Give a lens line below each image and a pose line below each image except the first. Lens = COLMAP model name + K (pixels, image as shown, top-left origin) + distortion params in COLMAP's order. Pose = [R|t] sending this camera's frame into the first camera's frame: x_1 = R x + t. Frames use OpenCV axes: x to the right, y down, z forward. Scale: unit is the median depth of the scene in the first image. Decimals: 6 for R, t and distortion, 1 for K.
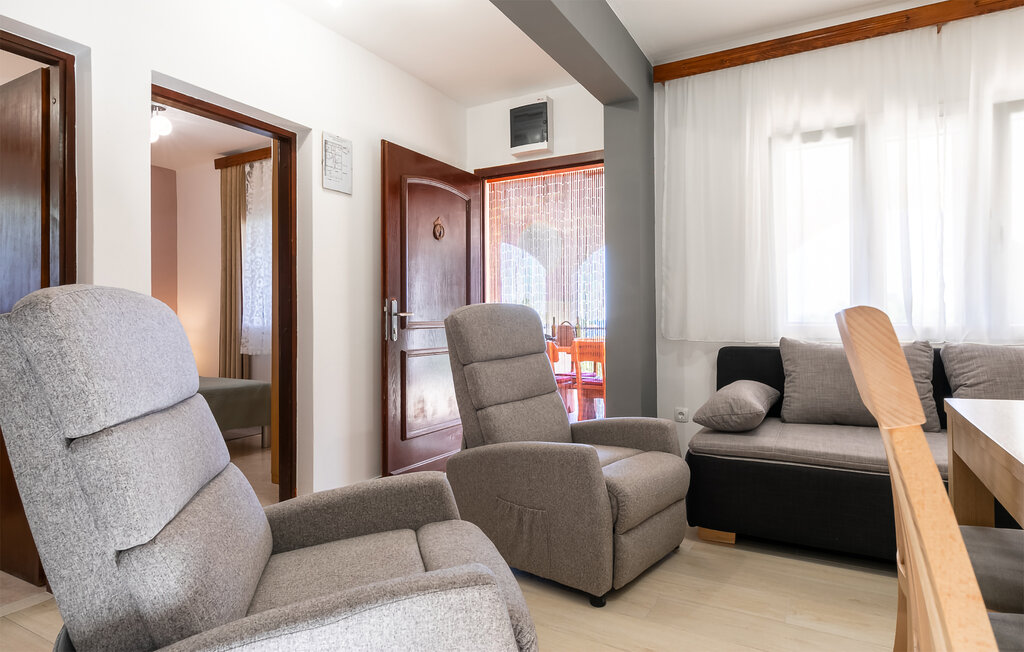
lens RADIAL K [[581.0, 0, 511.8], [0, 581.0, 322.6], [0, 0, 1]] dist [-0.003984, -0.000279]
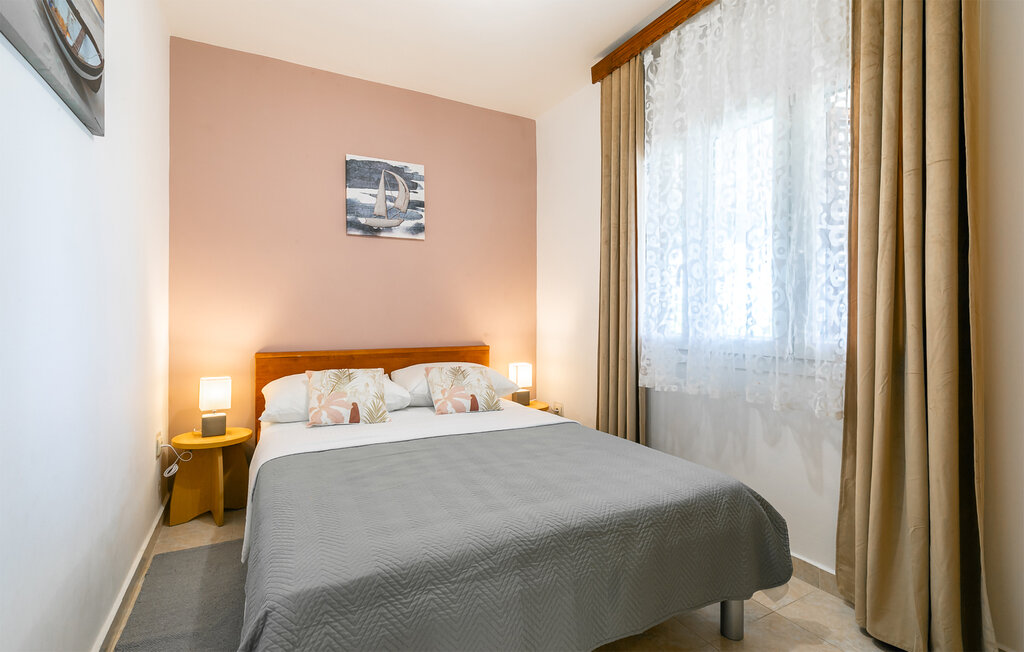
lens RADIAL K [[472.2, 0, 508.0], [0, 472.2, 325.2], [0, 0, 1]] dist [-0.000900, -0.000042]
pose [[0.848764, 0.005601, -0.528743, -0.327154], [-0.006695, 0.999978, -0.000153, -0.004669], [0.528730, 0.003670, 0.848782, 0.537767]]
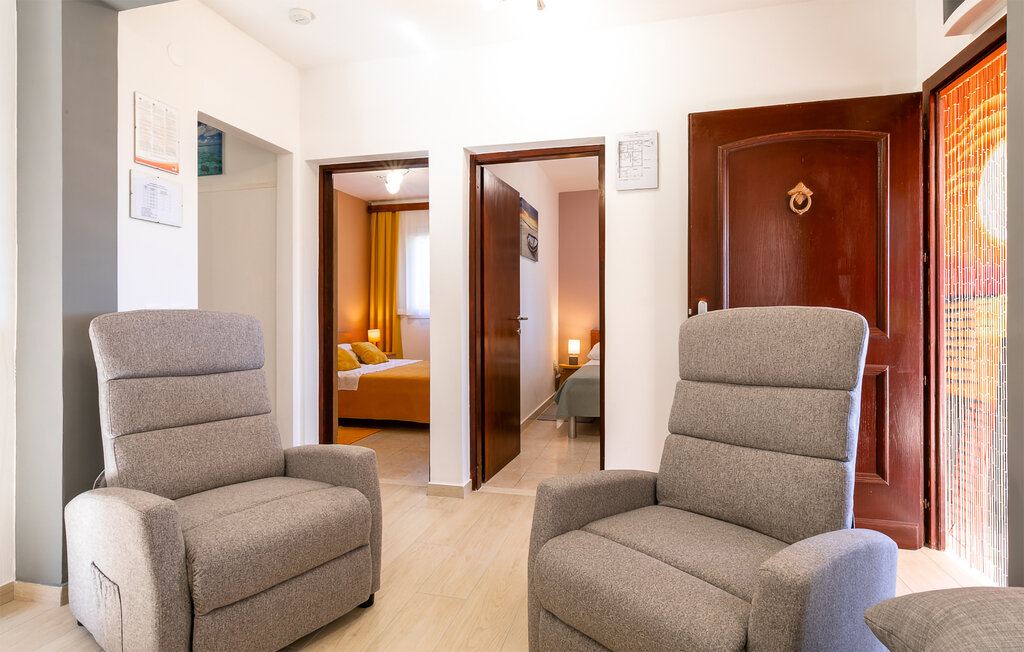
lens RADIAL K [[591.0, 0, 511.8], [0, 591.0, 322.5], [0, 0, 1]] dist [0.001250, -0.000446]
pose [[0.257493, 0.013410, -0.966187, 0.358821], [-0.004519, 0.999909, 0.012674, -0.008371], [0.966269, 0.001103, 0.257531, 0.321969]]
